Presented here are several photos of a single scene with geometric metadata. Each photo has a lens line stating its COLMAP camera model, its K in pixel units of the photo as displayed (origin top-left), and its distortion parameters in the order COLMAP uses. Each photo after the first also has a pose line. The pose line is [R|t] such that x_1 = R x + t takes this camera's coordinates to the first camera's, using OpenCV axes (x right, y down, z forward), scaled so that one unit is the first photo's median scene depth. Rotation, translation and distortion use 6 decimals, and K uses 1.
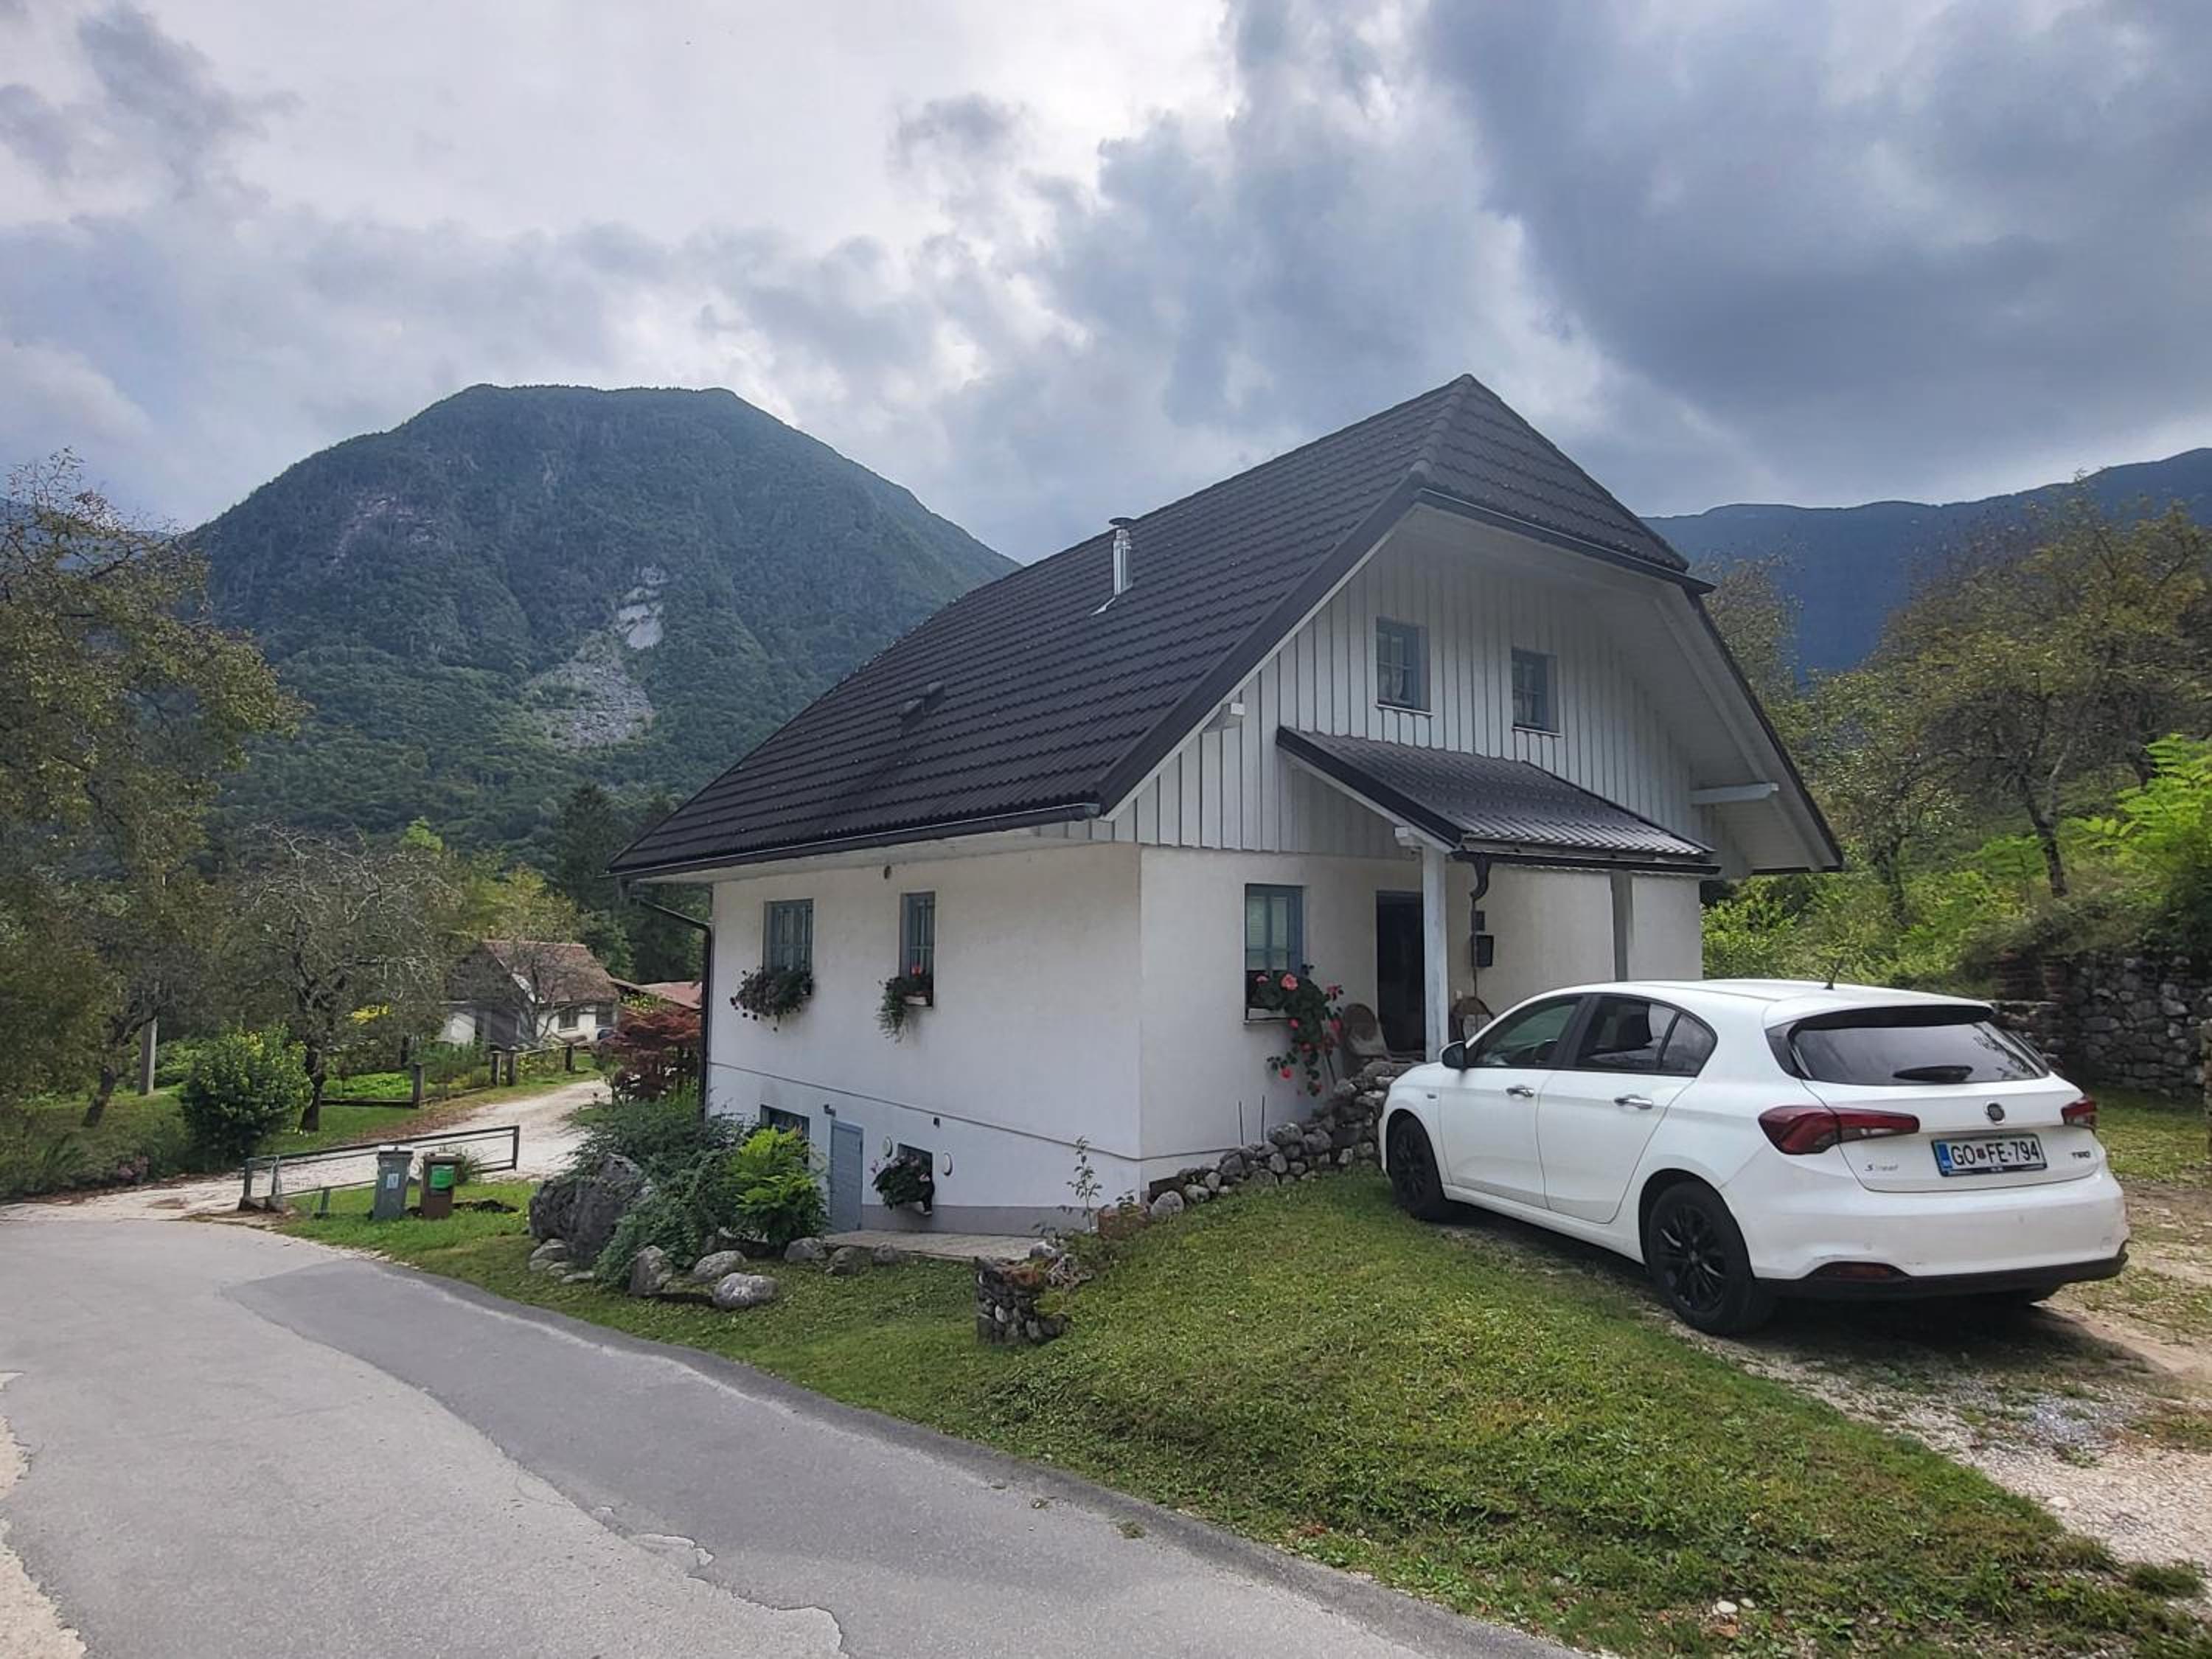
lens RADIAL K [[1273.2, 0, 1110.9], [0, 1273.2, 872.2], [0, 0, 1]] dist [0.006769, 0.000507]
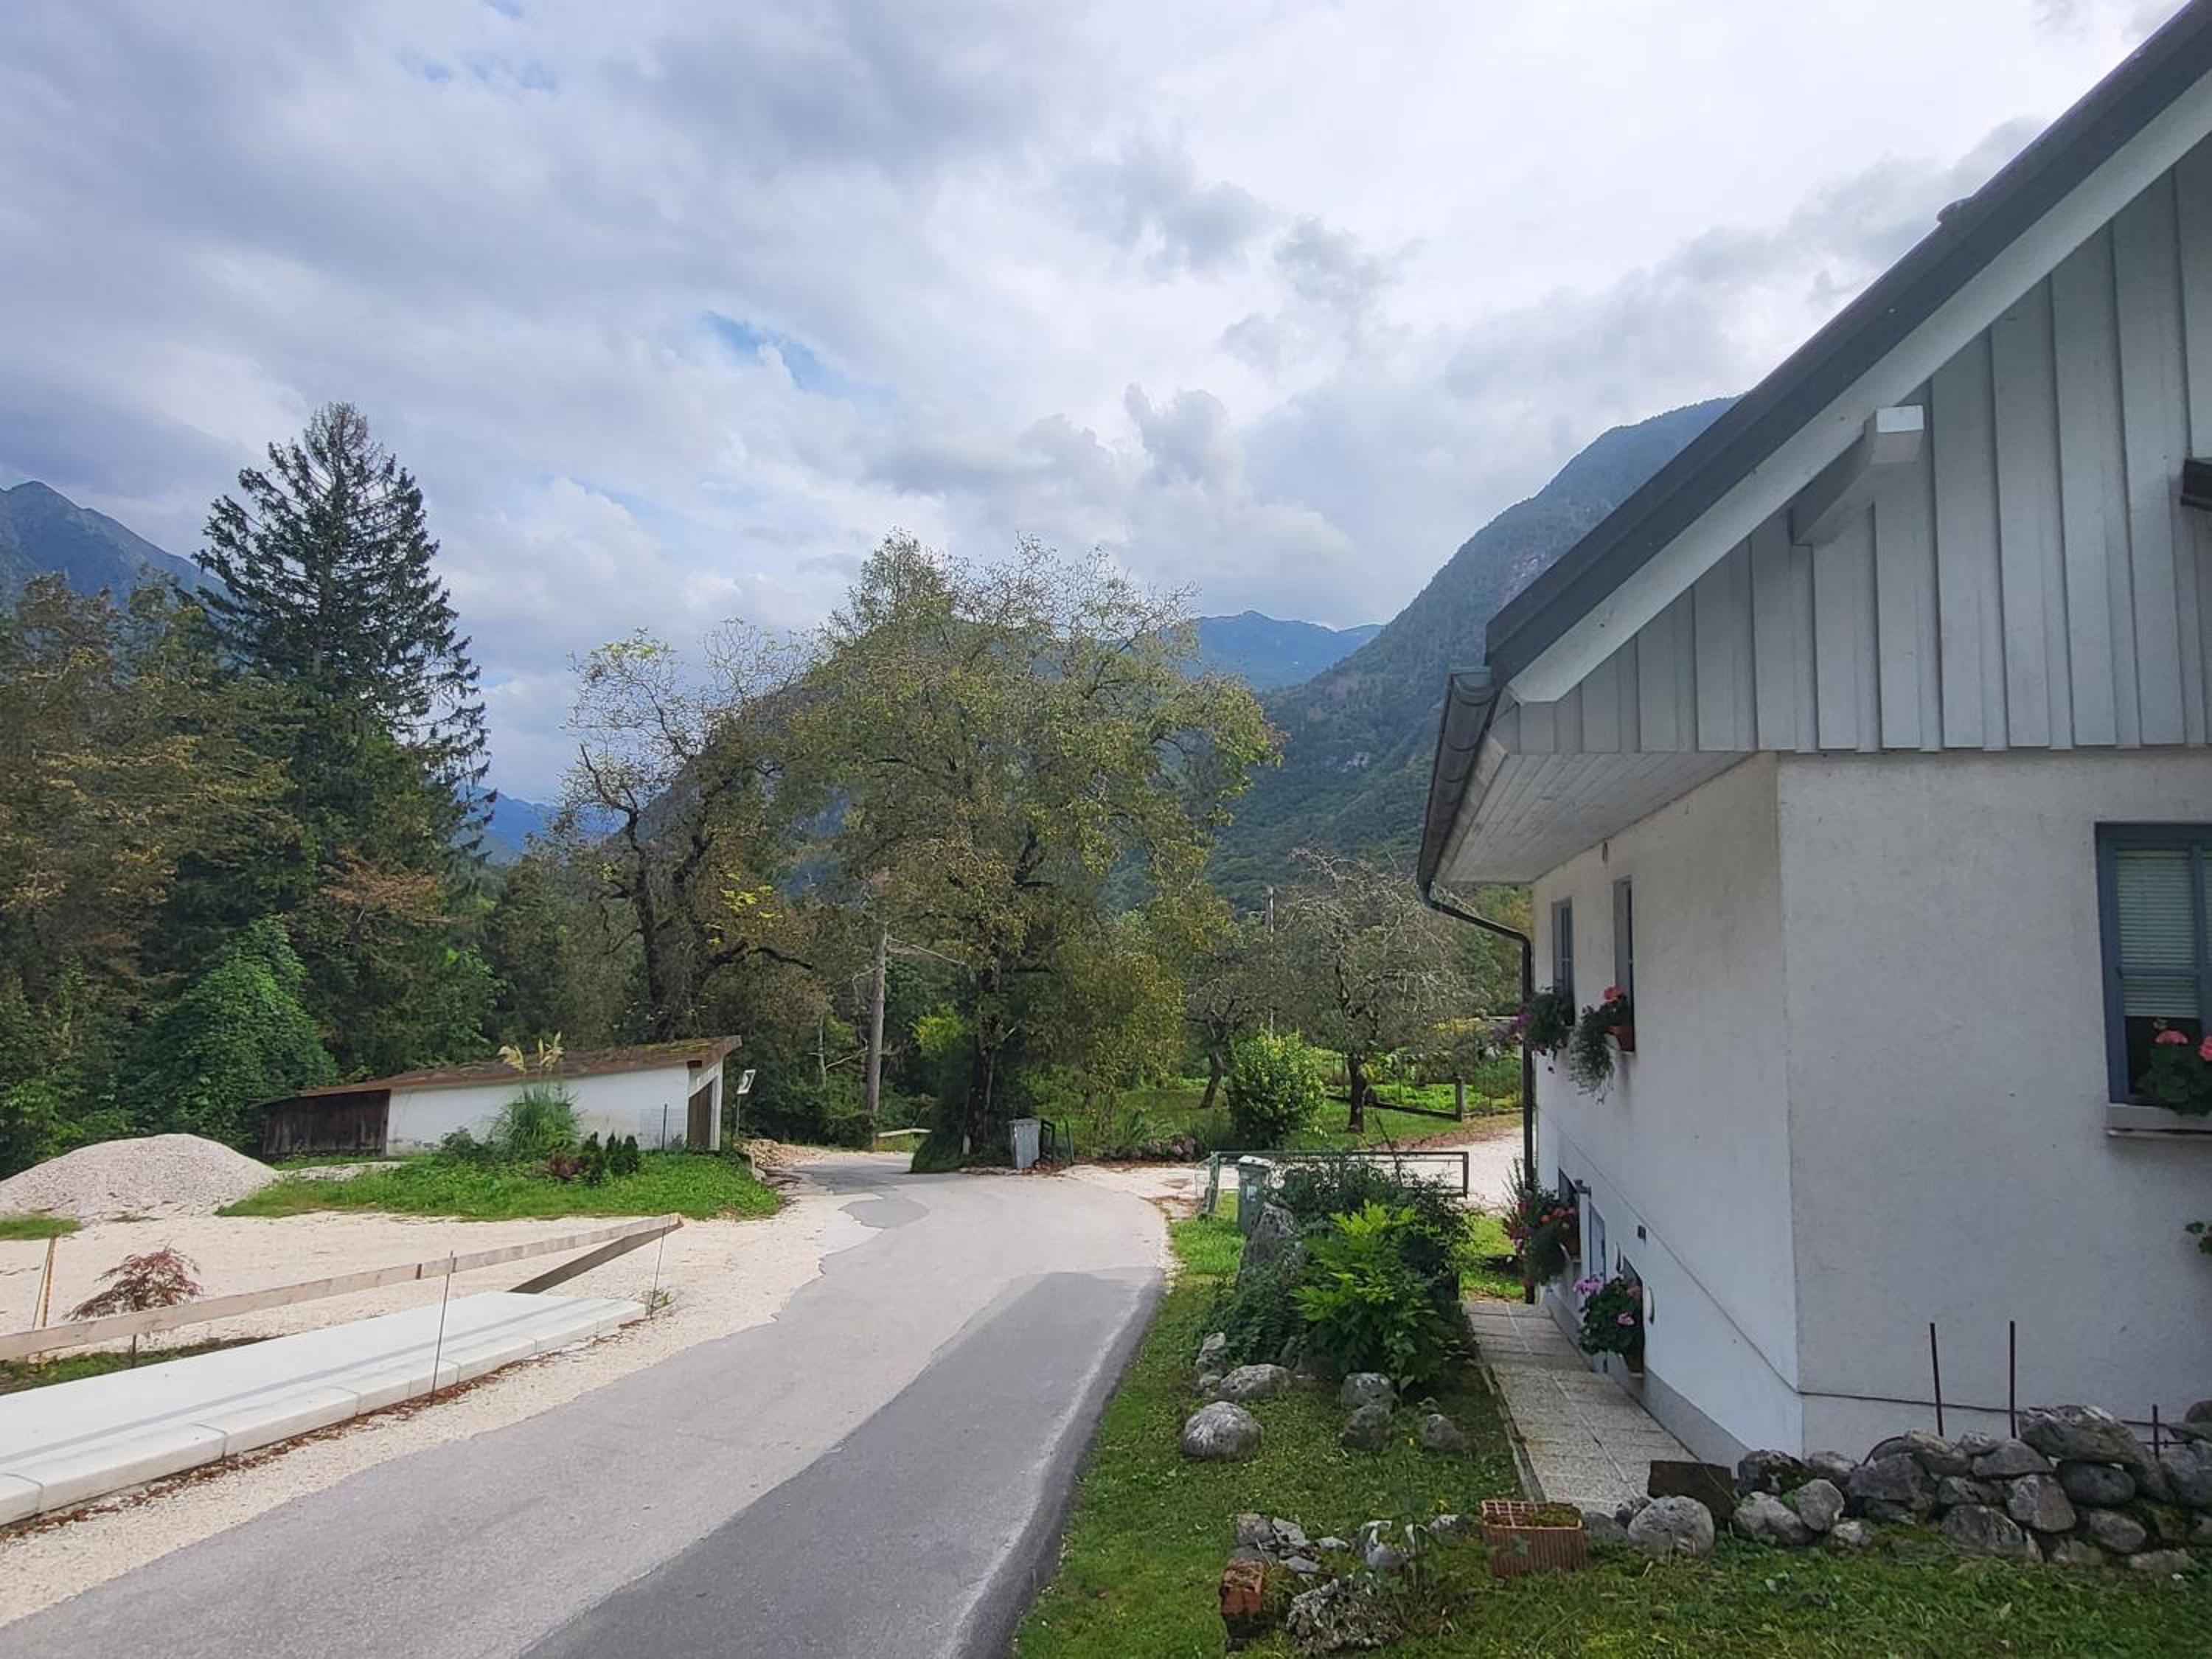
lens RADIAL K [[1272.0, 0, 1106.0], [0, 1272.0, 829.5], [0, 0, 1]] dist [0.000744, -0.000173]
pose [[0.657779, -0.065403, -0.750366, 0.125410], [0.027661, 0.997648, -0.062709, 0.017696], [0.752703, 0.020493, 0.658041, 0.256811]]
